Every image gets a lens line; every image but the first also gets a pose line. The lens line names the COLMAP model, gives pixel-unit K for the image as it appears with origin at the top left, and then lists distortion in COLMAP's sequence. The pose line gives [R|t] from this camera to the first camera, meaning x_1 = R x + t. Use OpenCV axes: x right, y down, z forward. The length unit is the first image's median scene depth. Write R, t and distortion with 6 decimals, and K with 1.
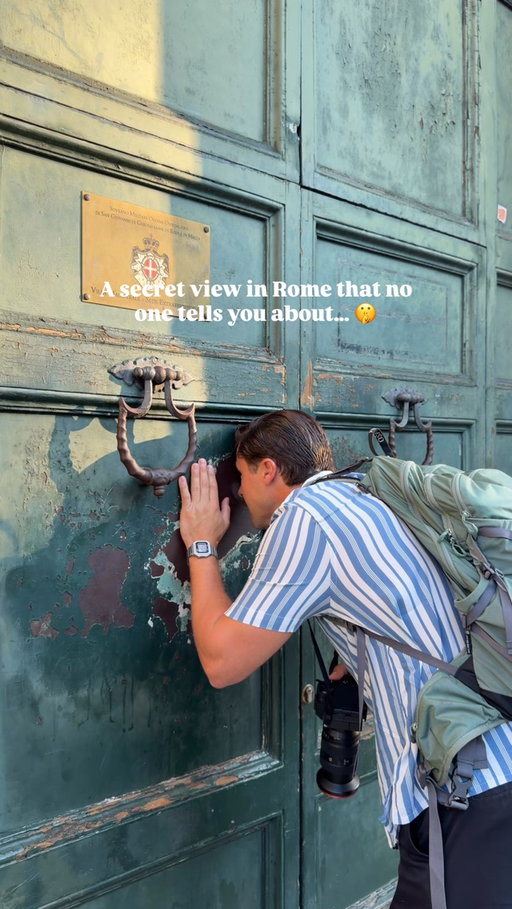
lens RADIAL K [[767.3, 0, 256.7], [0, 767.3, 457.2], [0, 0, 1]] dist [0.027991, -0.058517]
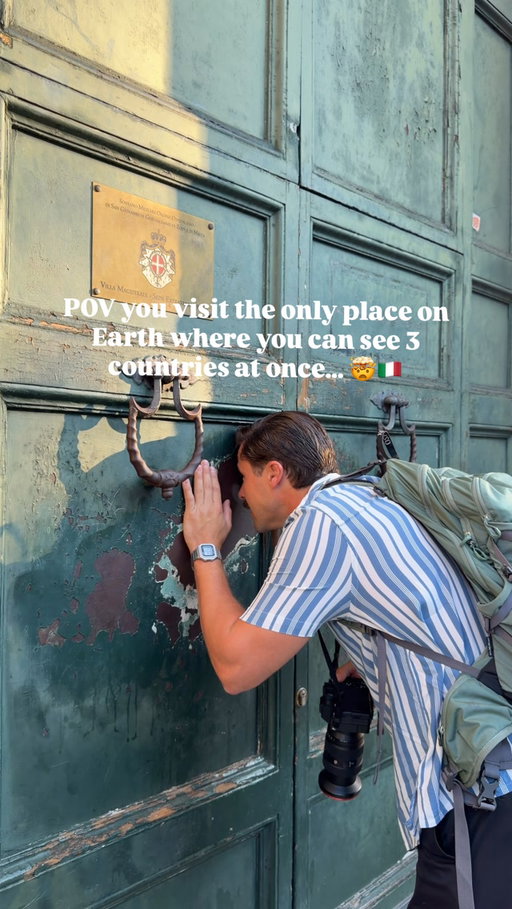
lens RADIAL K [[767.3, 0, 254.8], [0, 767.3, 457.4], [0, 0, 1]] dist [0.027991, -0.058517]
pose [[0.995061, 0.009390, 0.098818, -0.108162], [-0.009505, 0.999955, 0.000698, -0.002982], [-0.098807, -0.001634, 0.995105, 0.018798]]
